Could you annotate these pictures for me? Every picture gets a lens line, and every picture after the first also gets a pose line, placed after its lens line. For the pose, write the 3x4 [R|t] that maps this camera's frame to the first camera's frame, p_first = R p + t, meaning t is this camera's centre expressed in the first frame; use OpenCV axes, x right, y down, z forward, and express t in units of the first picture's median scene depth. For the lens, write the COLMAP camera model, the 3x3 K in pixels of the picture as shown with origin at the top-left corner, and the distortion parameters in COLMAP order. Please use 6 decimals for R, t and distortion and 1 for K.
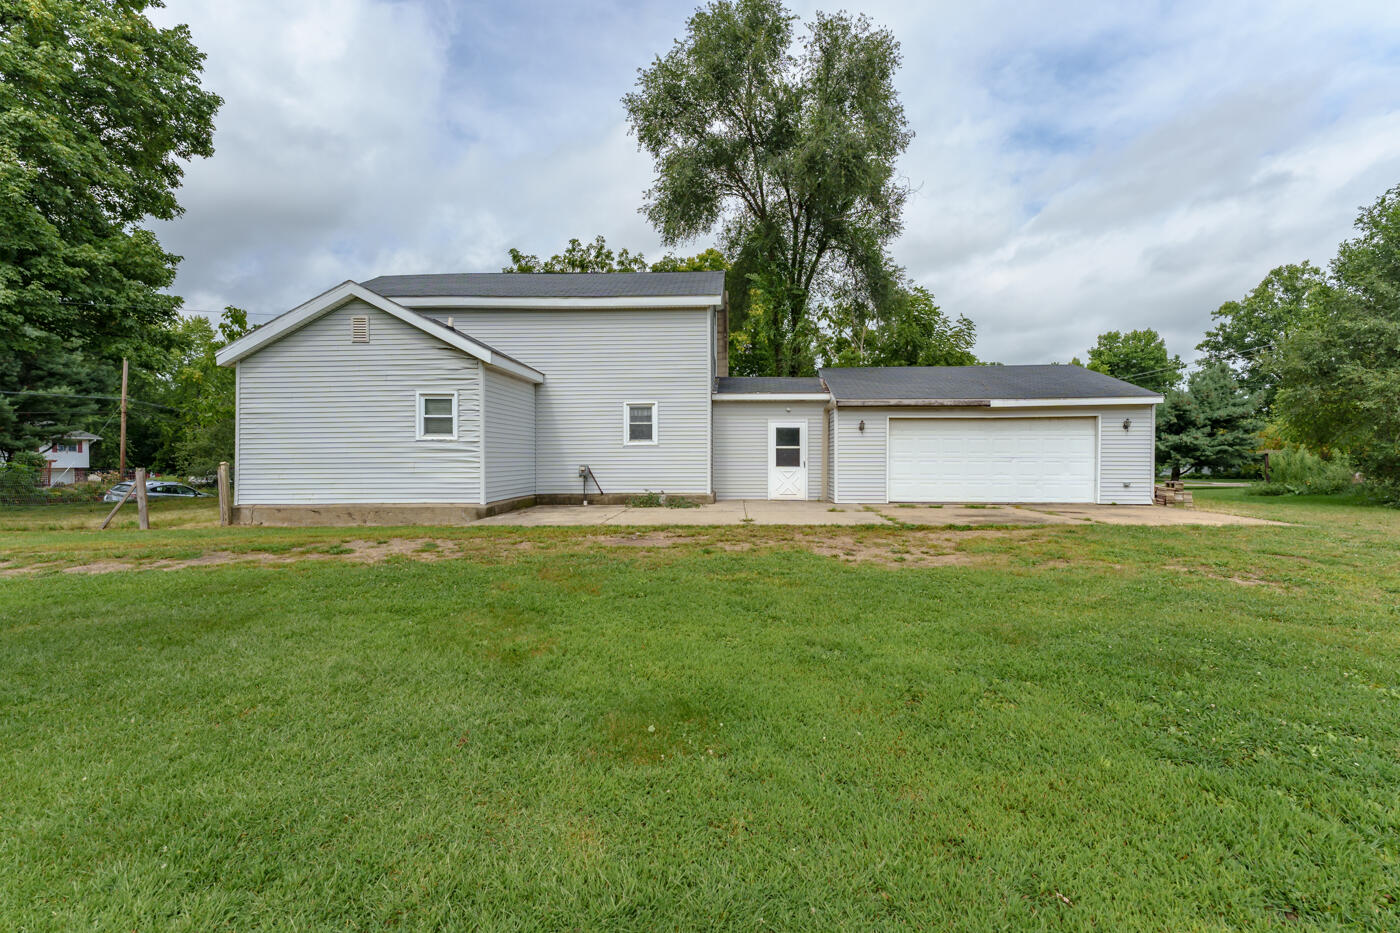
lens RADIAL K [[608.9, 0, 706.6], [0, 608.9, 472.7], [0, 0, 1]] dist [-0.003277, -0.000280]
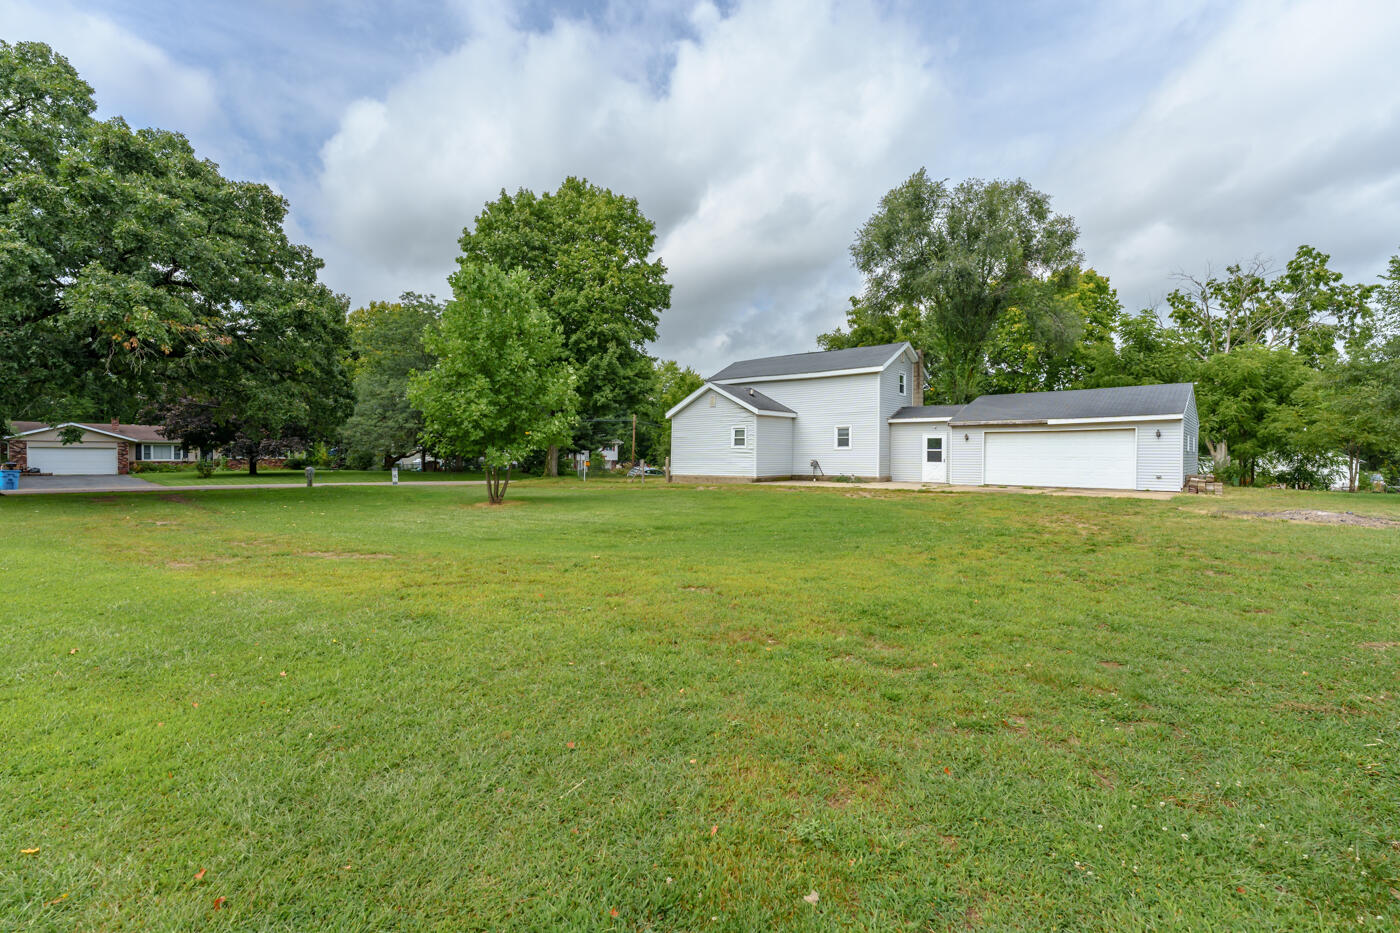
lens RADIAL K [[652.1, 0, 701.7], [0, 652.1, 463.2], [0, 0, 1]] dist [0.005014, 0.002621]
pose [[0.792613, 0.010571, -0.609634, 0.760015], [-0.017049, 0.999843, -0.004830, 0.013776], [0.609487, 0.014222, 0.792668, -0.829191]]
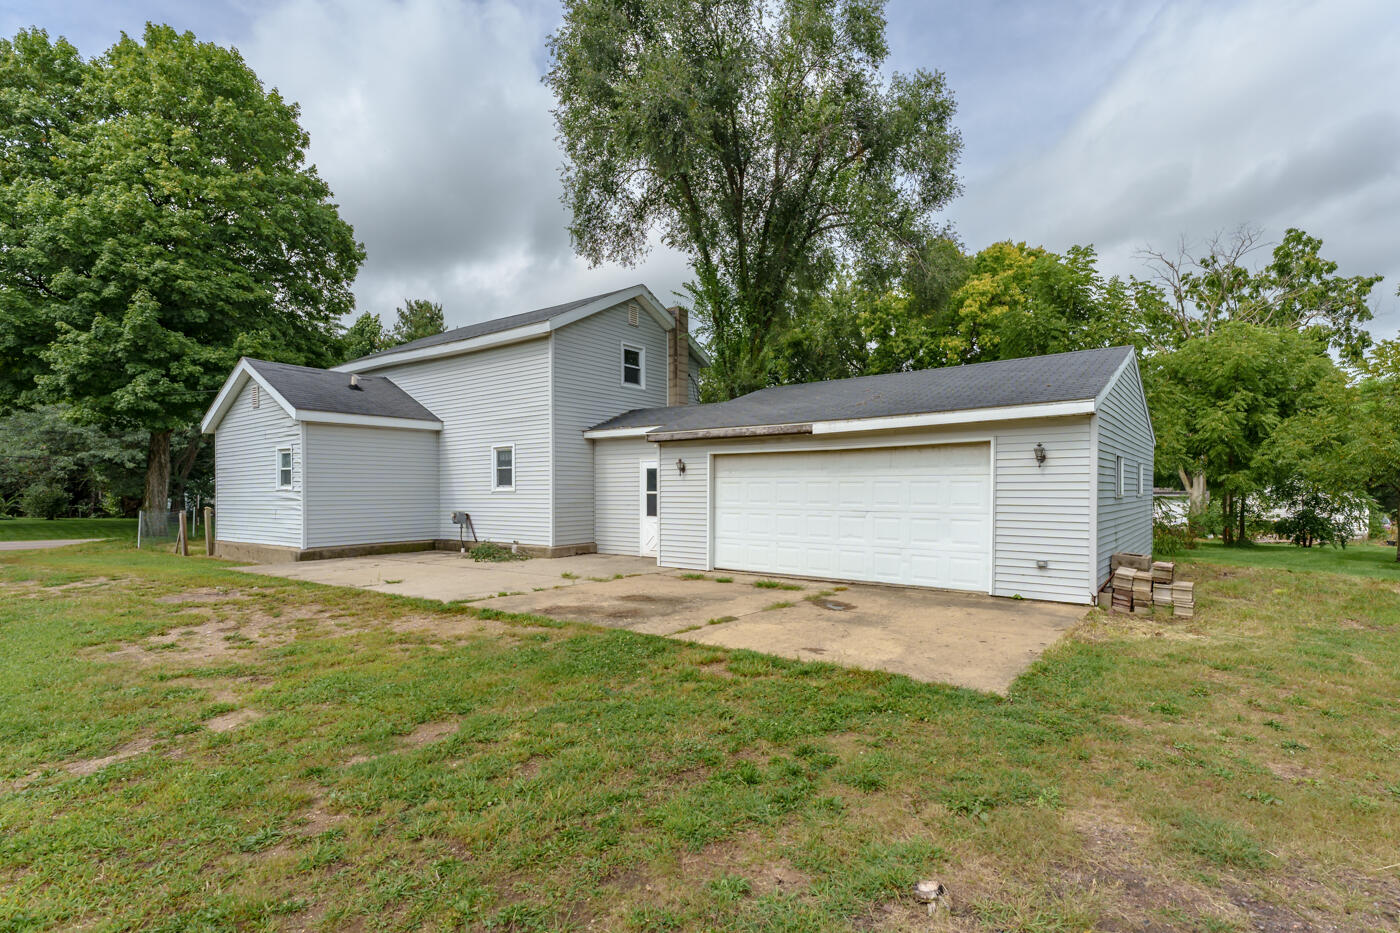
lens RADIAL K [[659.5, 0, 776.3], [0, 659.5, 497.1], [0, 0, 1]] dist [0.002022, 0.000336]
pose [[0.848824, 0.005588, -0.528646, 0.786074], [-0.010515, 0.999925, -0.006313, -0.034100], [0.528571, 0.010917, 0.848819, 0.361826]]
